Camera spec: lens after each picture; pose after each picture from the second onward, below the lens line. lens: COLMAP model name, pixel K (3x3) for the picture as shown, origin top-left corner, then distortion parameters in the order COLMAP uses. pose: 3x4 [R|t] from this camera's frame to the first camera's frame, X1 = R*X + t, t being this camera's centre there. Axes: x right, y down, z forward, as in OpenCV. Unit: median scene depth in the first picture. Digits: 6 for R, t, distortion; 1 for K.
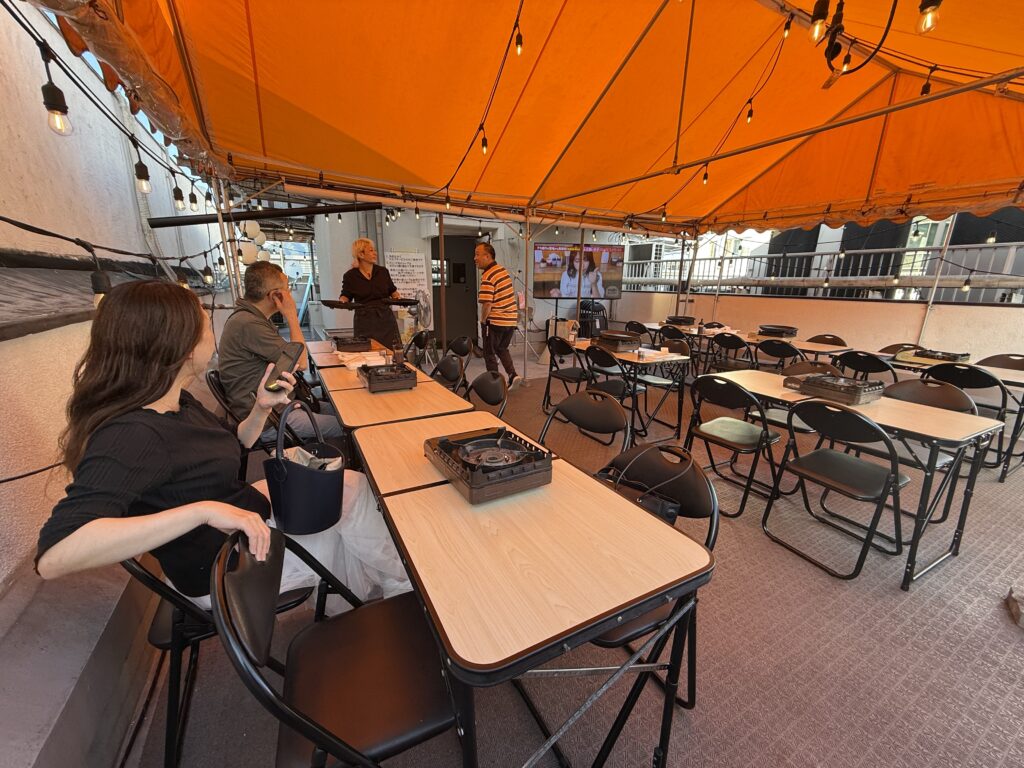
lens RADIAL K [[411.7, 0, 508.6], [0, 411.7, 384.9], [0, 0, 1]] dist [0.001944, 0.000448]
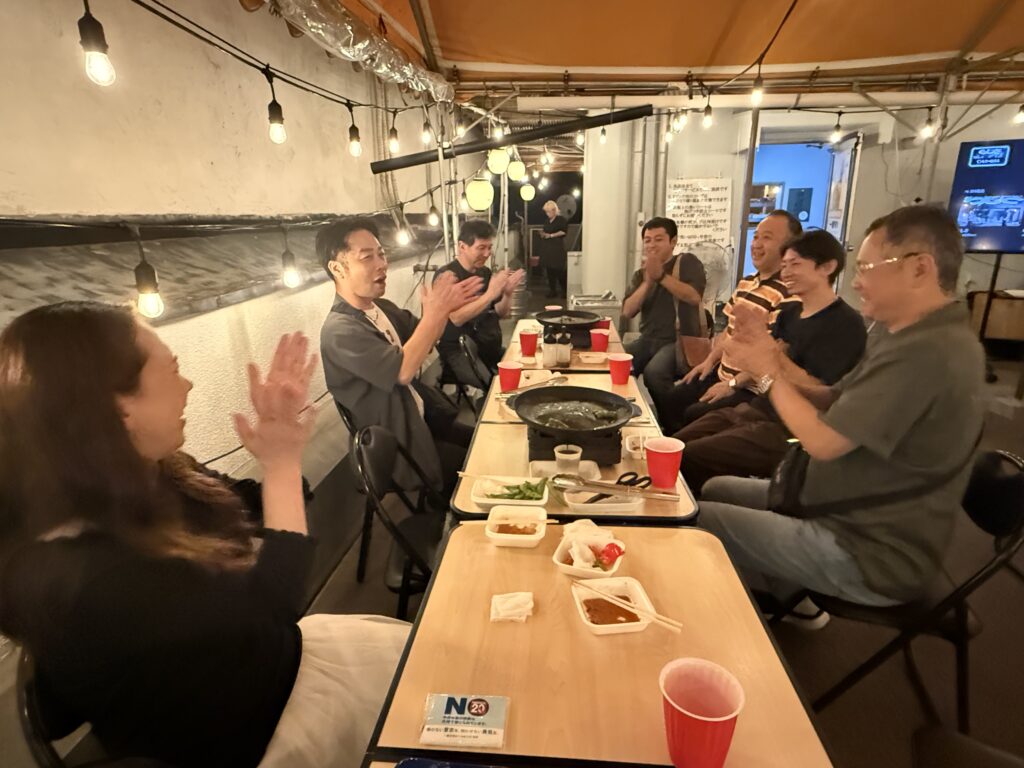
lens RADIAL K [[574.2, 0, 509.1], [0, 574.2, 382.9], [0, 0, 1]] dist [0.004437, 0.001656]
pose [[0.826550, 0.133244, -0.546865, 0.050981], [-0.110424, 0.991083, 0.074579, -0.071255], [0.551925, -0.001256, 0.833893, 0.165587]]
